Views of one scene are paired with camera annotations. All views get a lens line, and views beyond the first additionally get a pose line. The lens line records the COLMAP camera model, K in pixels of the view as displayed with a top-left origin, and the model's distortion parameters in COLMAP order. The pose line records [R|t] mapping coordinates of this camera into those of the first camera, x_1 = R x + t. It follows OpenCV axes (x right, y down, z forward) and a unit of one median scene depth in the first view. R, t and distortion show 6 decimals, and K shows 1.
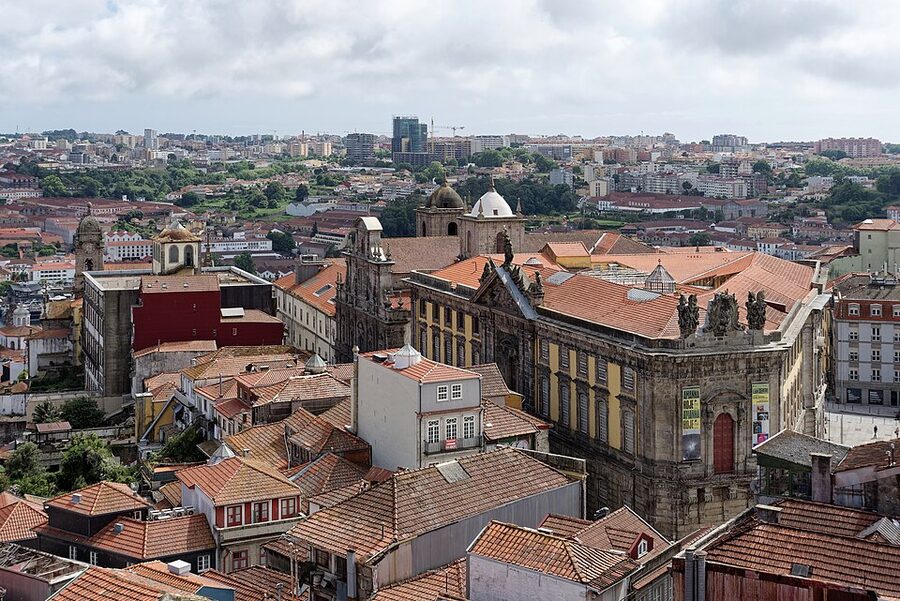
lens RADIAL K [[954.3, 0, 450.0], [0, 954.3, 300.5], [0, 0, 1]] dist [0.008710, 0.004250]
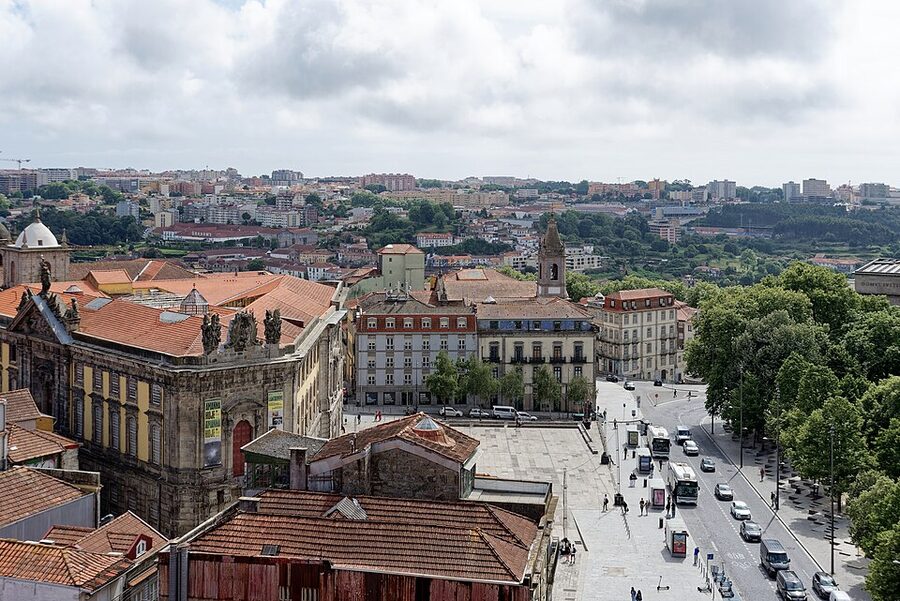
lens RADIAL K [[954.3, 0, 450.0], [0, 954.3, 300.5], [0, 0, 1]] dist [0.008710, 0.004250]
pose [[0.956449, -0.031345, 0.290212, 0.188291], [0.041614, 0.998705, -0.029278, 0.020305], [-0.288919, 0.040080, 0.956514, -0.122909]]
